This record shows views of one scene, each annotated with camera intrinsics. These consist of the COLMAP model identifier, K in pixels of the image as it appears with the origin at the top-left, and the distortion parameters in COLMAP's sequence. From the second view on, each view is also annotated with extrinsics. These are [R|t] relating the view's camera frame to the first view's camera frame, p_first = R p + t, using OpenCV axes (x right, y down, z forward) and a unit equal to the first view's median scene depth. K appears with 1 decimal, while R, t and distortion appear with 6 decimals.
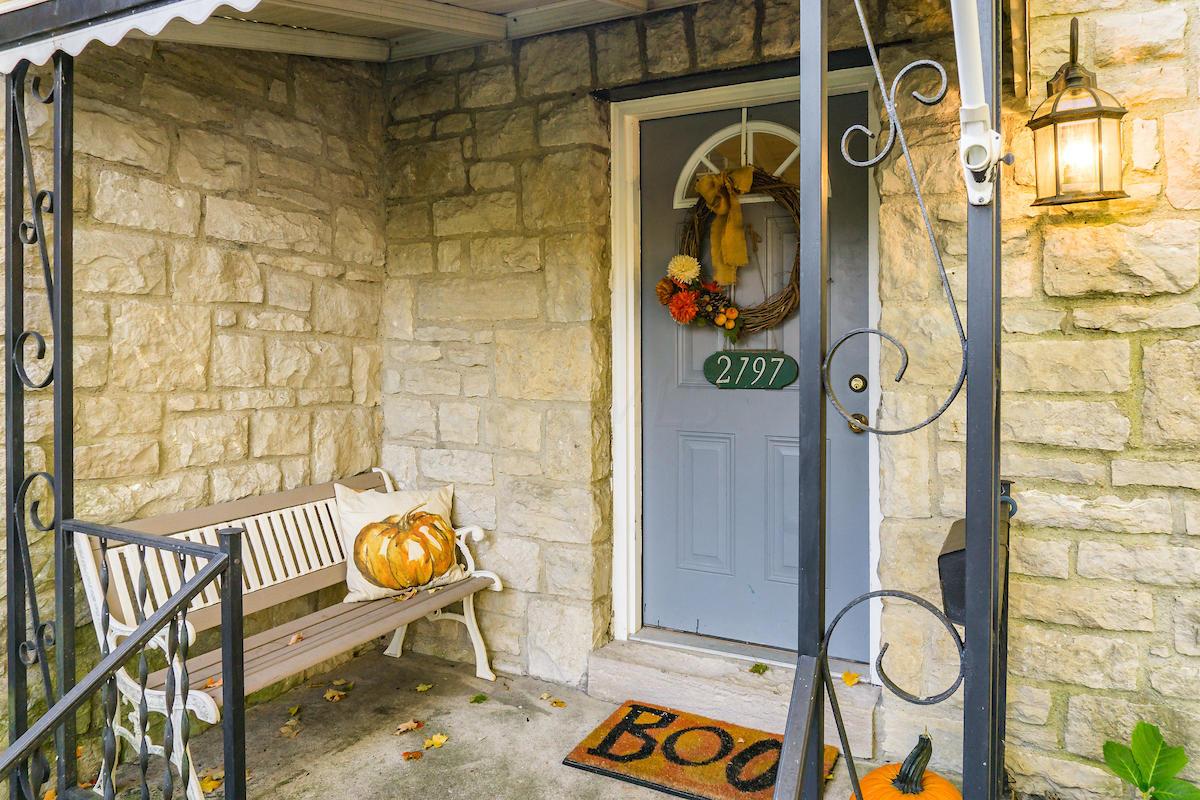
lens RADIAL K [[833.1, 0, 604.6], [0, 833.1, 359.9], [0, 0, 1]] dist [0.000442, -0.014009]
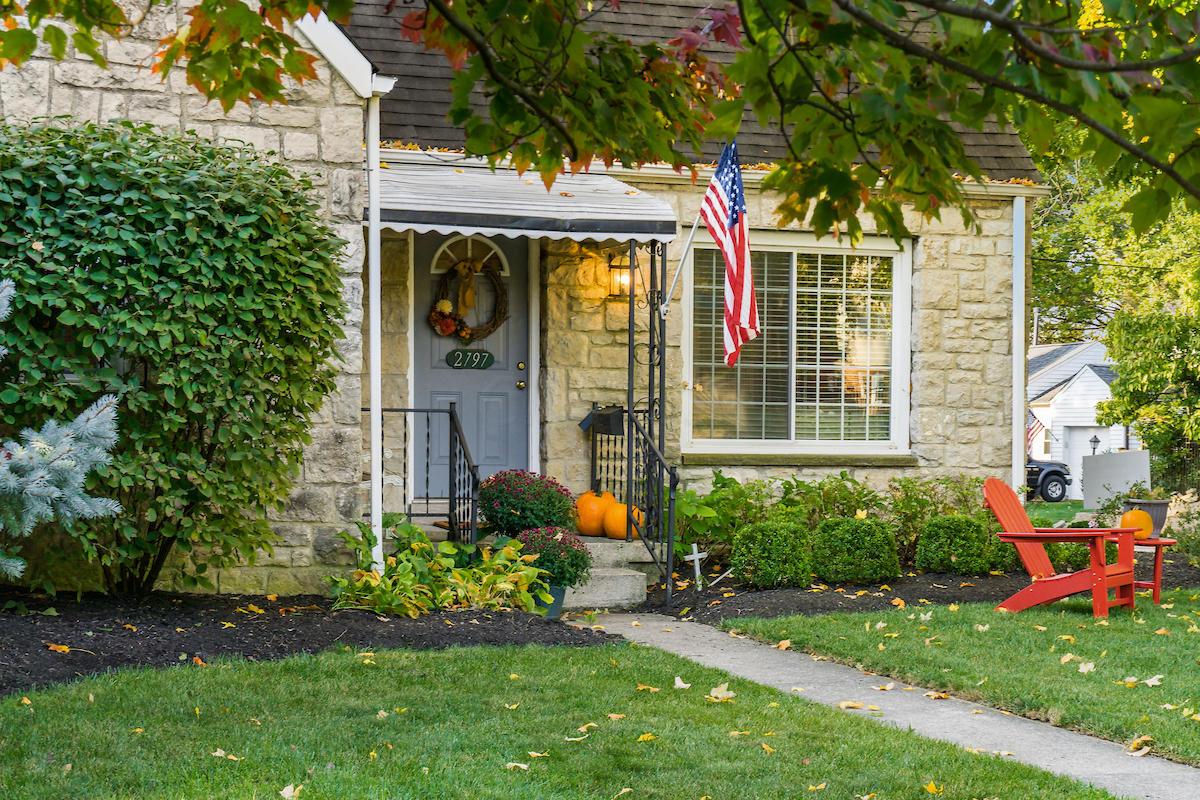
lens RADIAL K [[2240.4, 0, 634.1], [0, 2240.4, 538.6], [0, 0, 1]] dist [0.042036, 0.000000]
pose [[0.683216, -0.036693, 0.729294, -3.459011], [-0.004058, 0.998531, 0.054040, 0.147723], [-0.730205, -0.039881, 0.682063, -2.933506]]
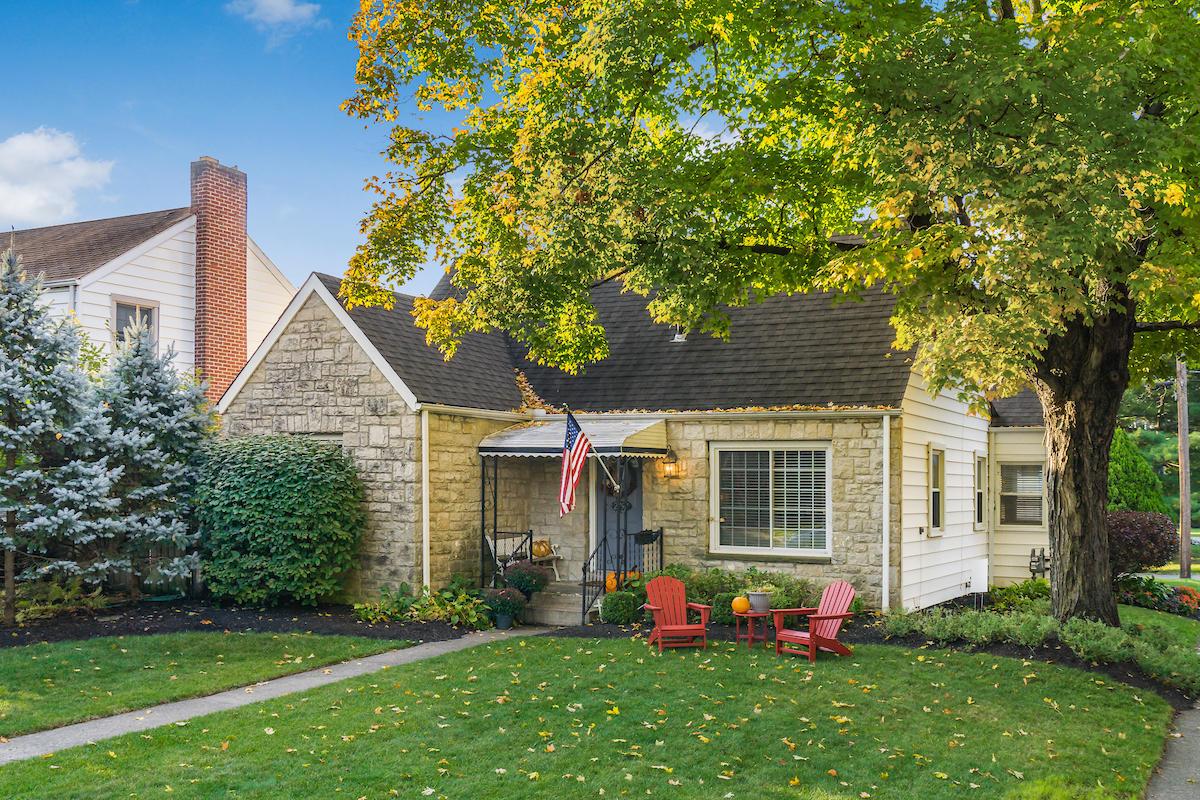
lens RADIAL K [[1257.9, 0, 612.9], [0, 1257.9, 463.4], [0, 0, 1]] dist [-0.000660, 0.000000]
pose [[0.999988, -0.000678, -0.004828, 0.162597], [0.000608, 0.999894, -0.014558, -0.112767], [0.004838, 0.014555, 0.999882, -5.449398]]
